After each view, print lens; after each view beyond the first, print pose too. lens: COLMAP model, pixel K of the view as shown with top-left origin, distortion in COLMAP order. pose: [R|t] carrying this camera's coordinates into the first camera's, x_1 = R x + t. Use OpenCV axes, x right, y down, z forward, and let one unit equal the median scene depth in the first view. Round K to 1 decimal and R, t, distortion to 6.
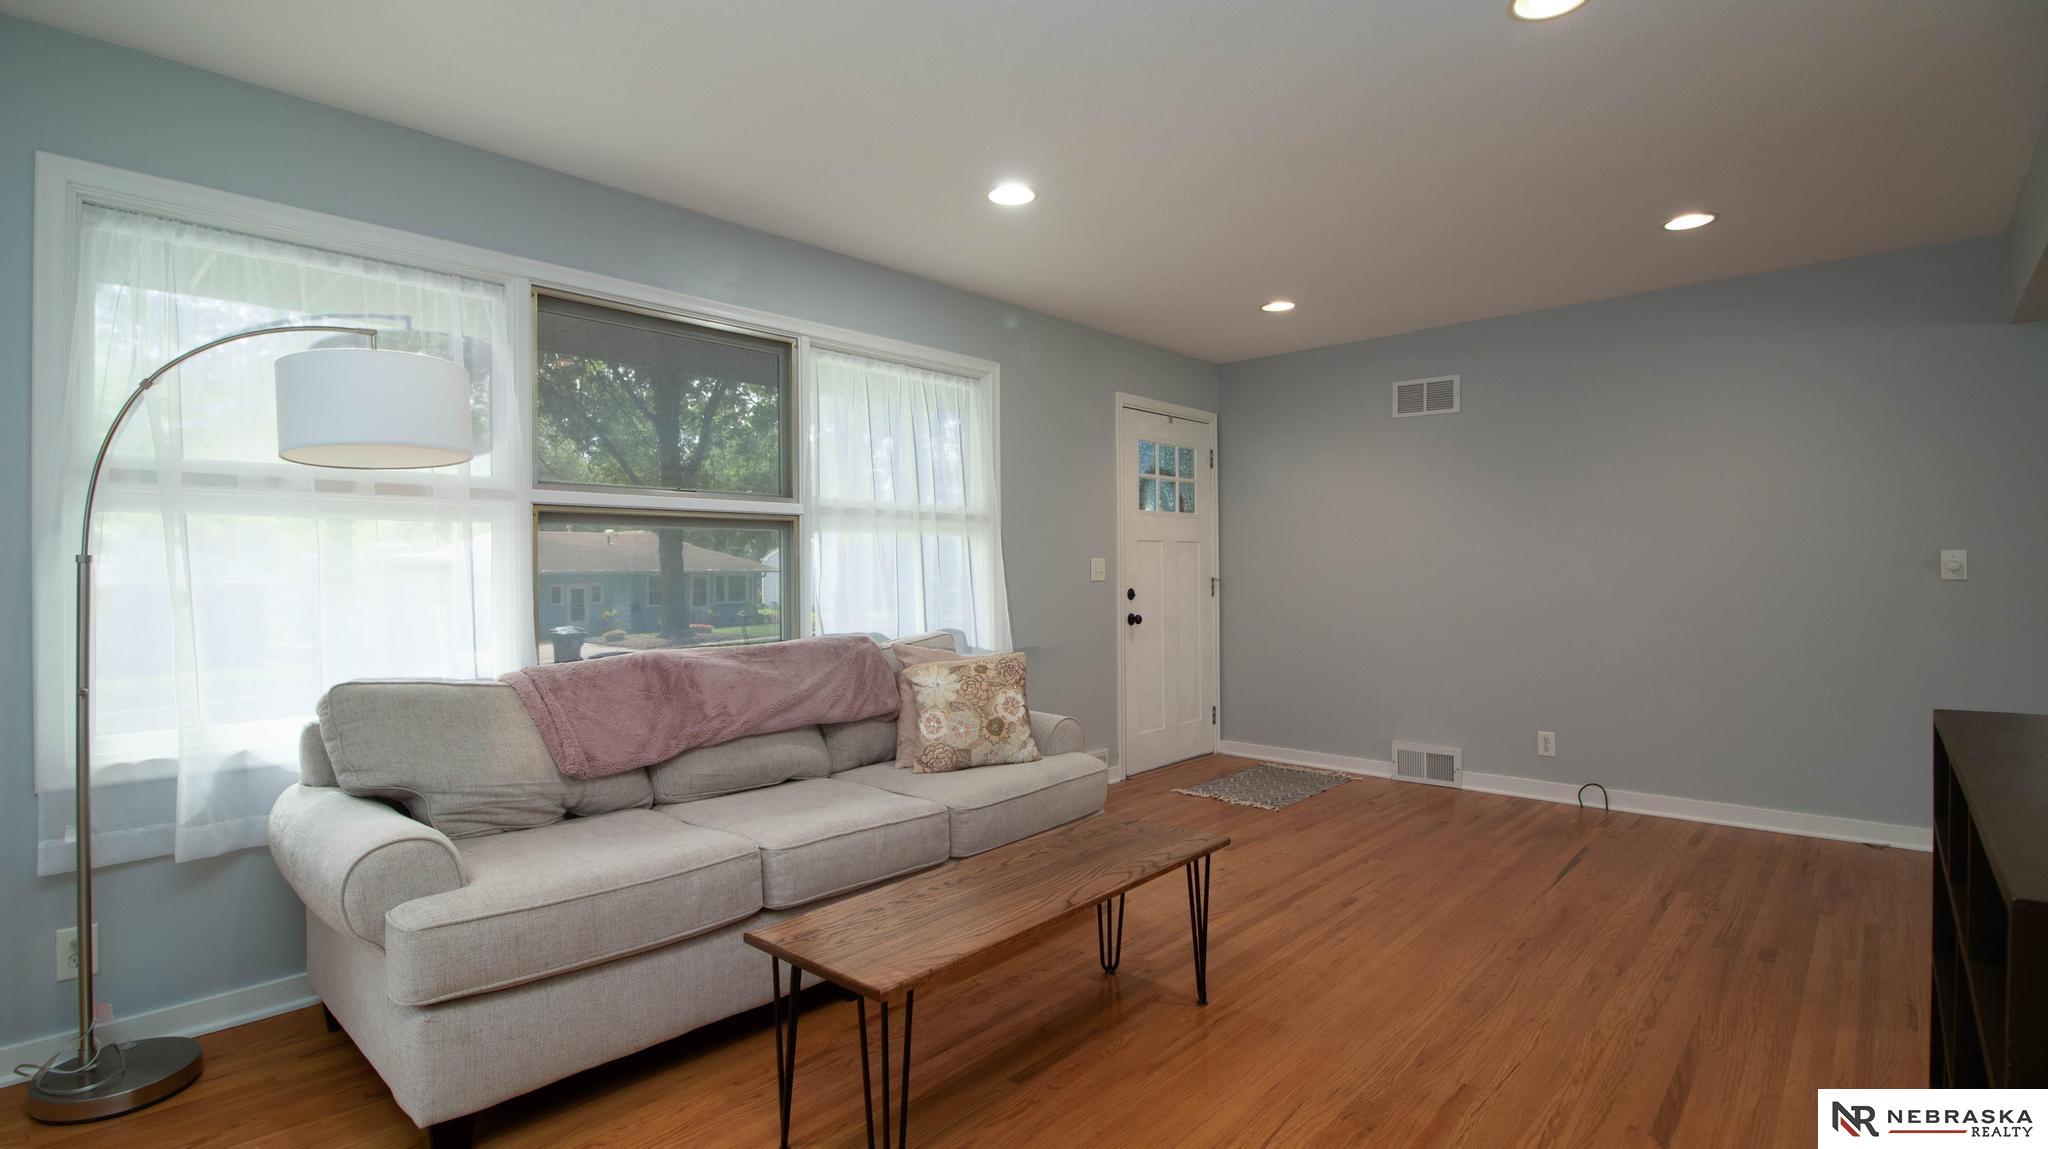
lens RADIAL K [[973.5, 0, 1027.4], [0, 973.5, 549.7], [0, 0, 1]] dist [0.028400, -0.000001]
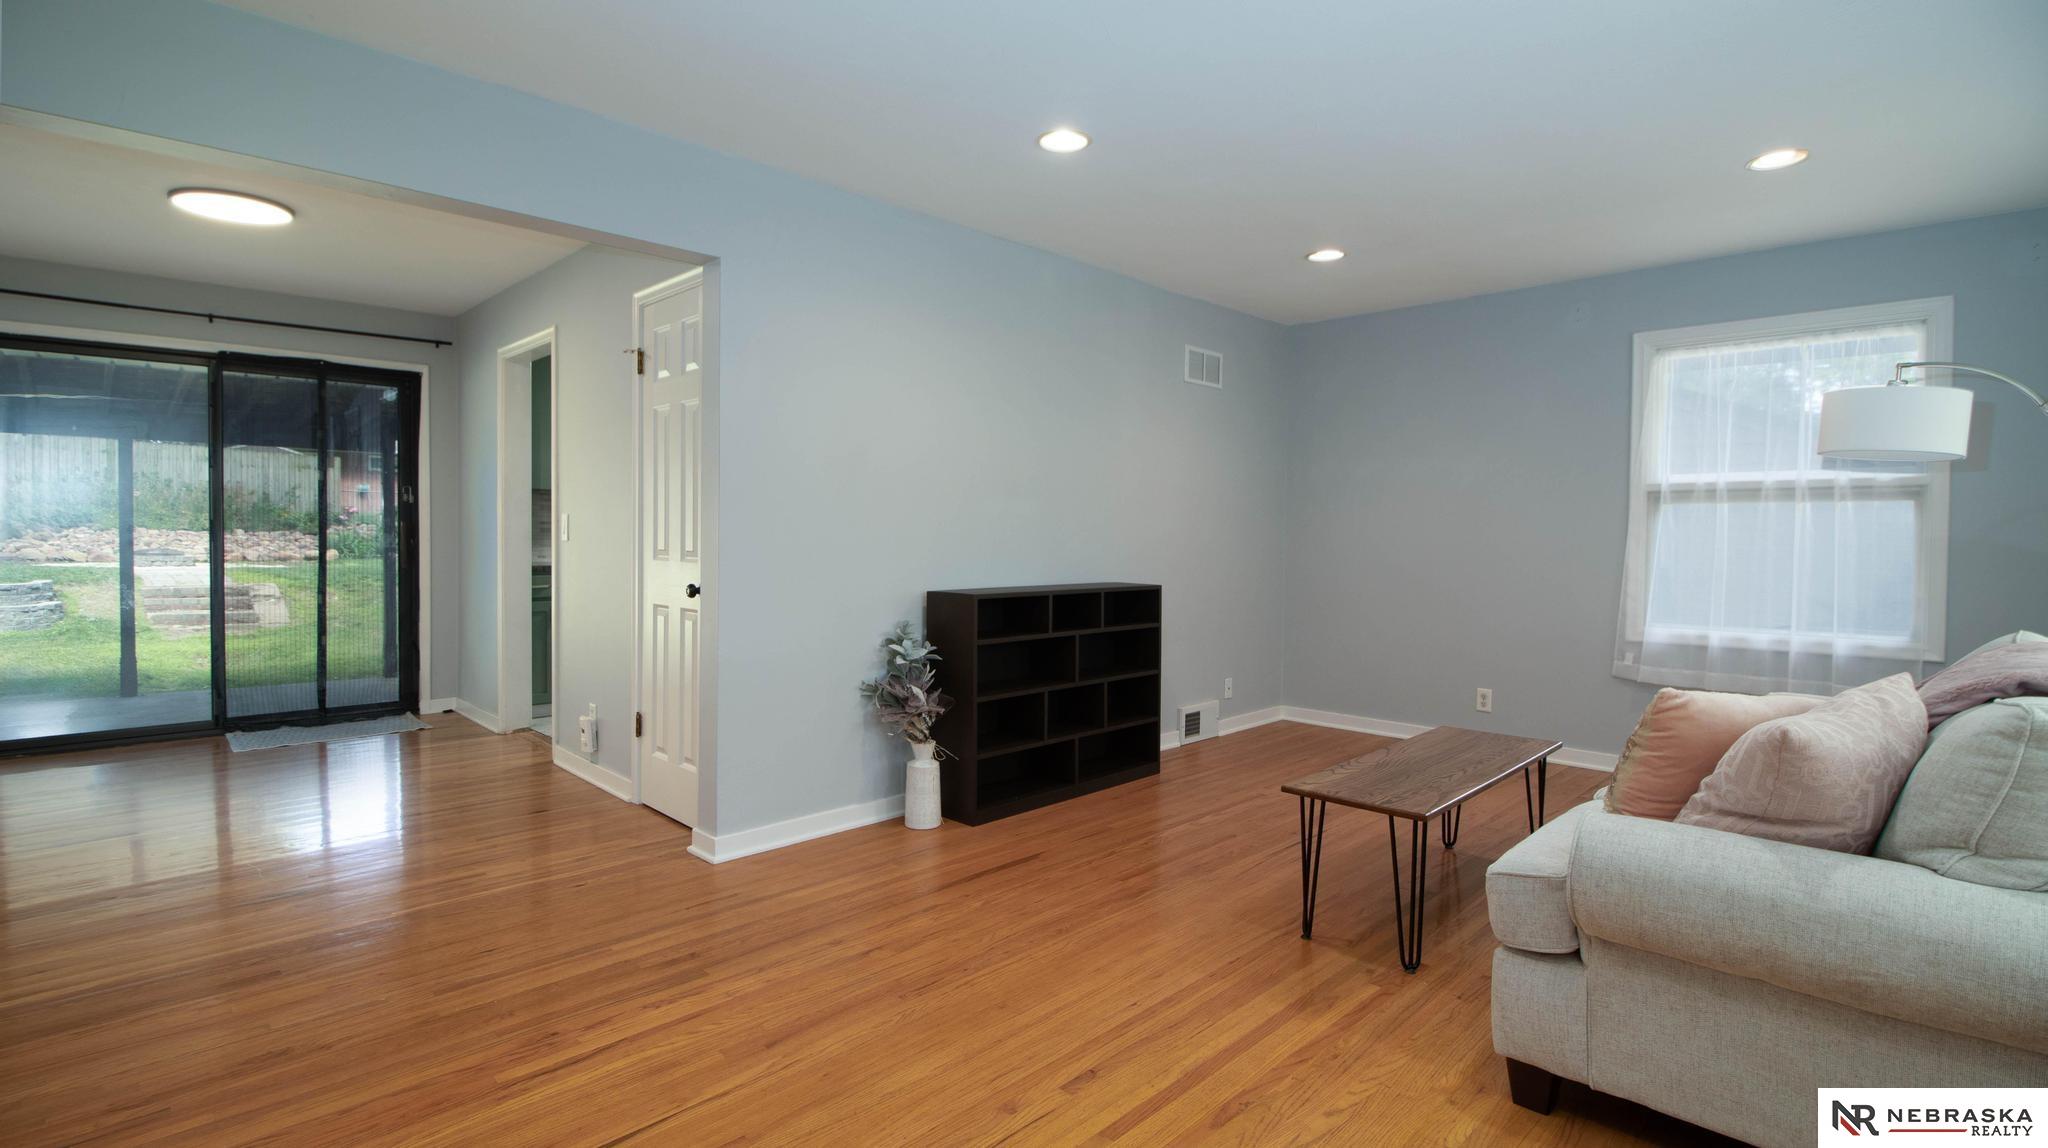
lens RADIAL K [[990.4, 0, 1021.6], [0, 990.4, 536.7], [0, 0, 1]] dist [-0.014620, 0.000266]
pose [[-0.998492, -0.001520, 0.054876, 0.337655], [-0.002665, 0.999780, -0.020799, 0.036316], [-0.054833, -0.020914, -0.998277, 1.650904]]
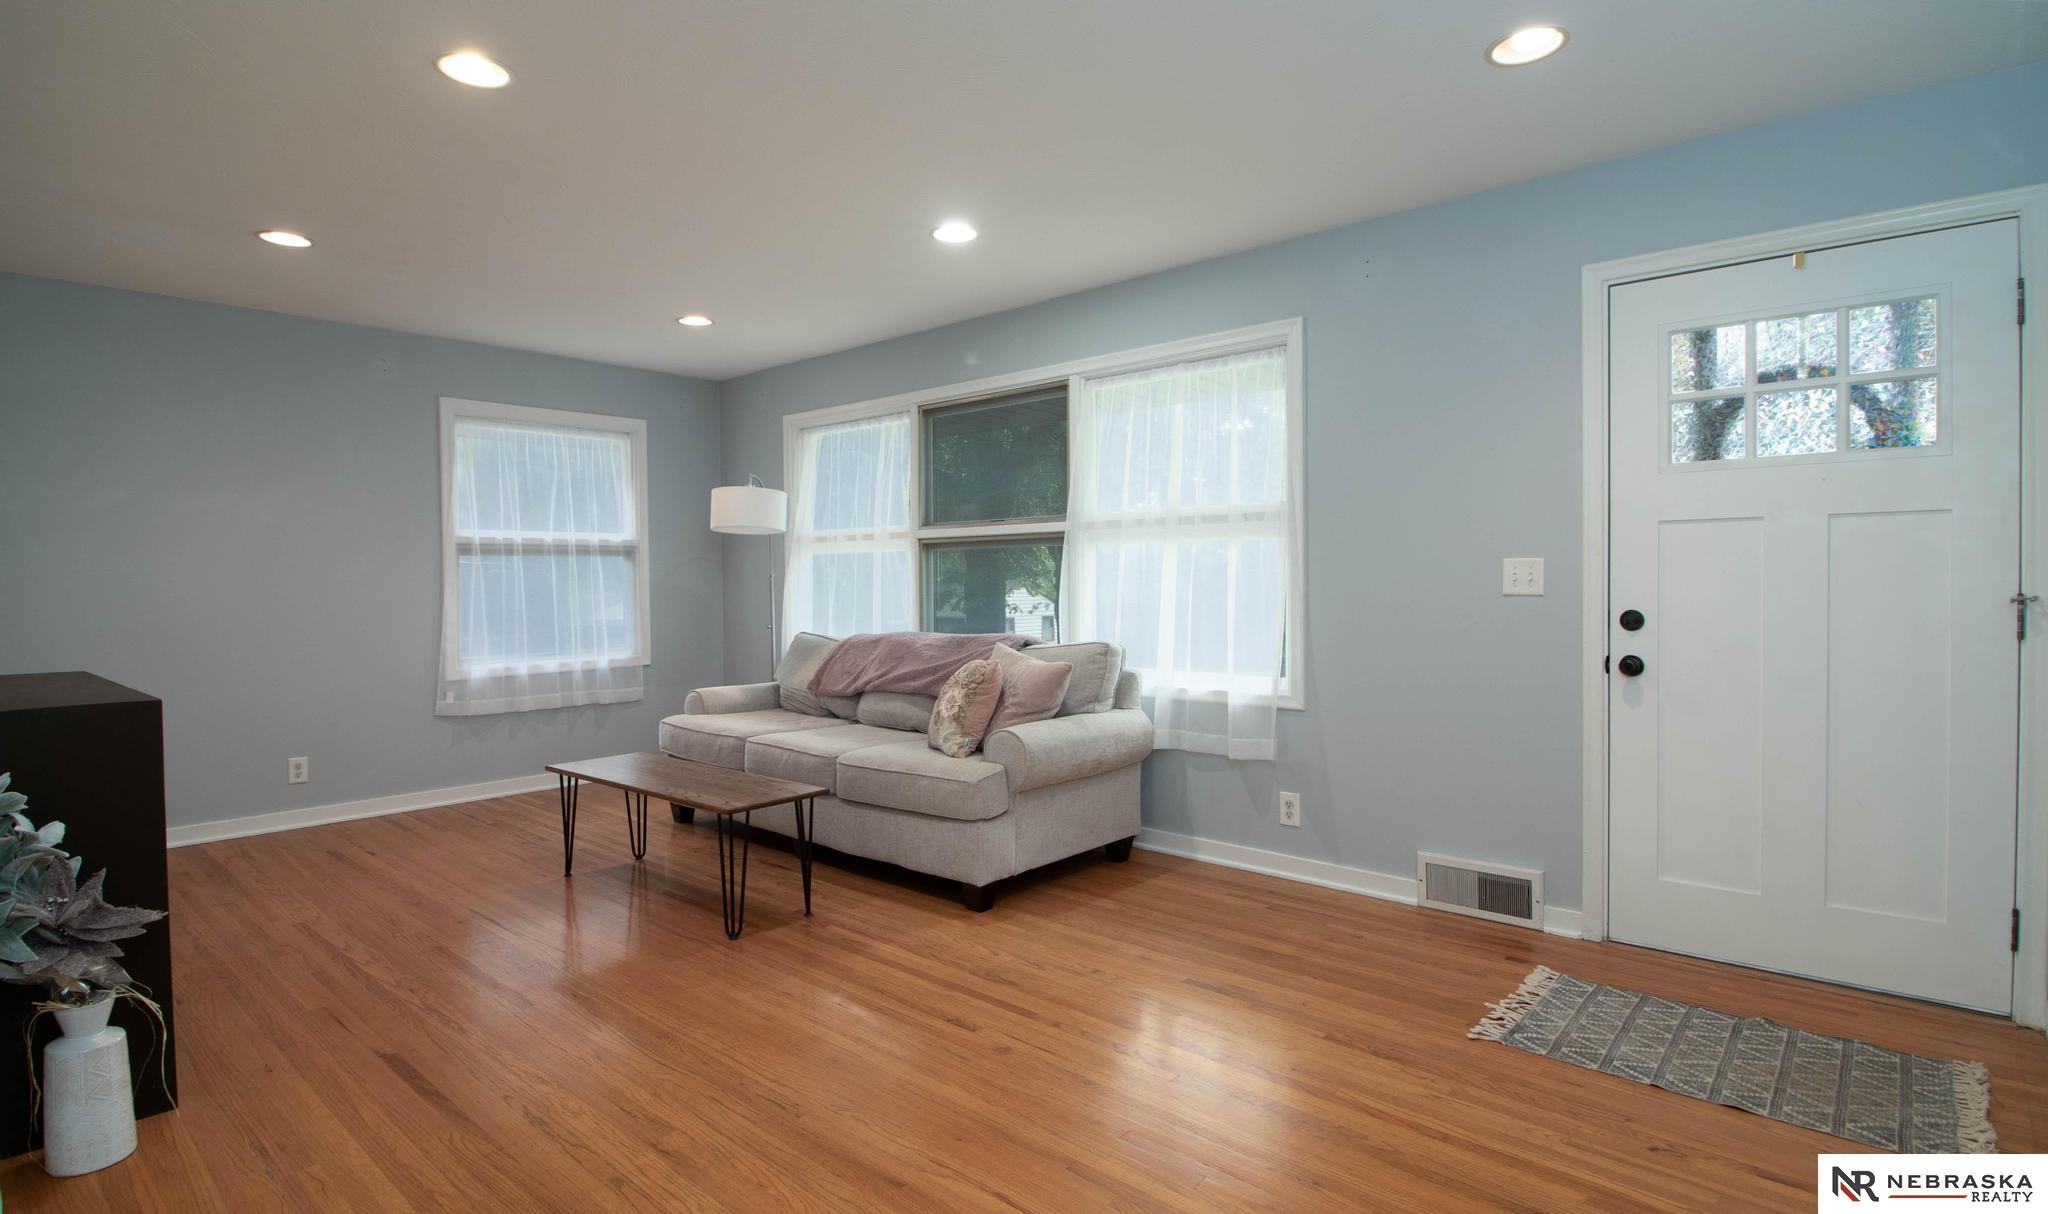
lens RADIAL K [[993.0, 0, 1024.0], [0, 993.0, 607.0], [0, 0, 1]] dist [-0.001814, -0.000228]
pose [[0.010820, 0.039542, -0.999159, 1.107993], [0.033480, 0.998643, 0.039884, 0.006253], [0.999381, -0.033883, 0.009481, 1.072696]]
